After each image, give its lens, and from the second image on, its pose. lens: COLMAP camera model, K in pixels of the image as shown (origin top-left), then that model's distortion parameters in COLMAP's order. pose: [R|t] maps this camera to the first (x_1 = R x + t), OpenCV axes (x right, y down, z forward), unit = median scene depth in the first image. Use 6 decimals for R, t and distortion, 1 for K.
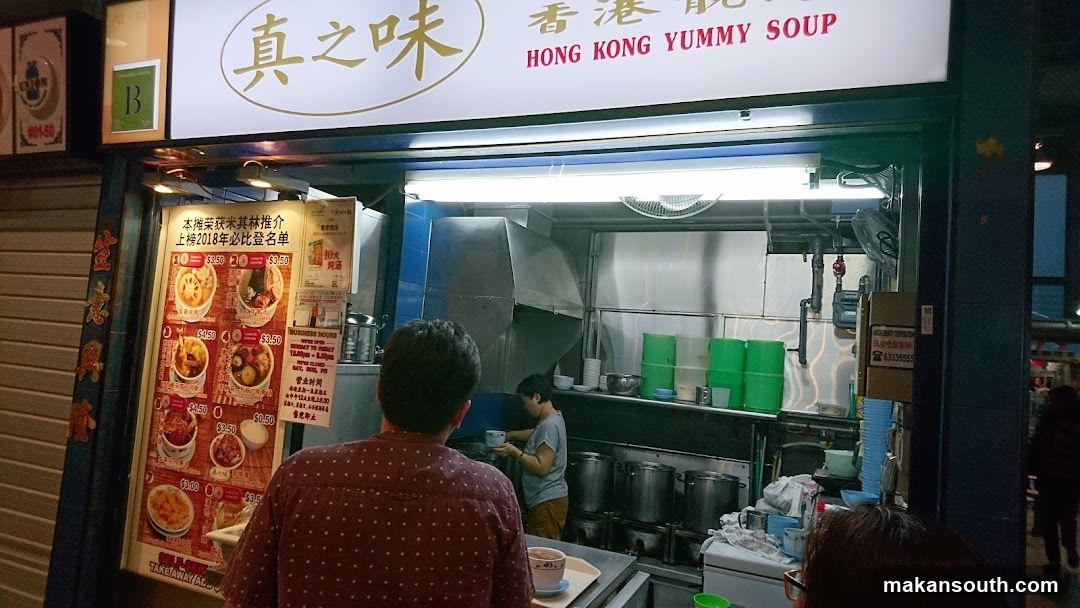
lens RADIAL K [[625.4, 0, 538.4], [0, 625.4, 330.9], [0, 0, 1]] dist [0.007342, -0.001208]
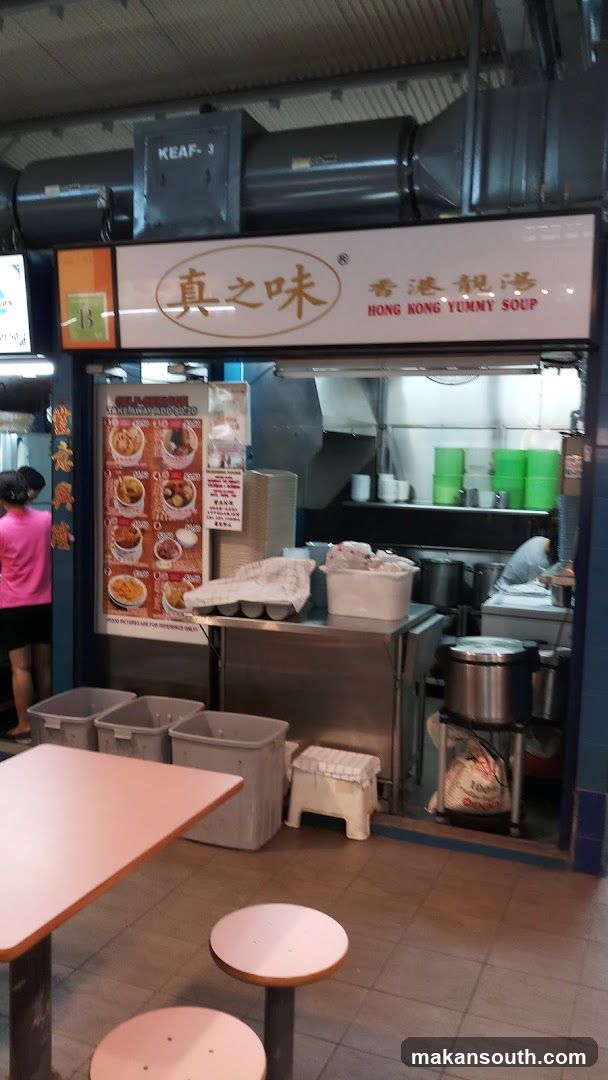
lens RADIAL K [[704.1, 0, 325.4], [0, 704.1, 541.1], [0, 0, 1]] dist [0.010197, -0.000808]
pose [[0.996811, -0.060353, 0.052208, -0.198316], [0.050789, 0.984430, 0.168280, -0.102290], [-0.061551, -0.165092, 0.984356, -0.727529]]
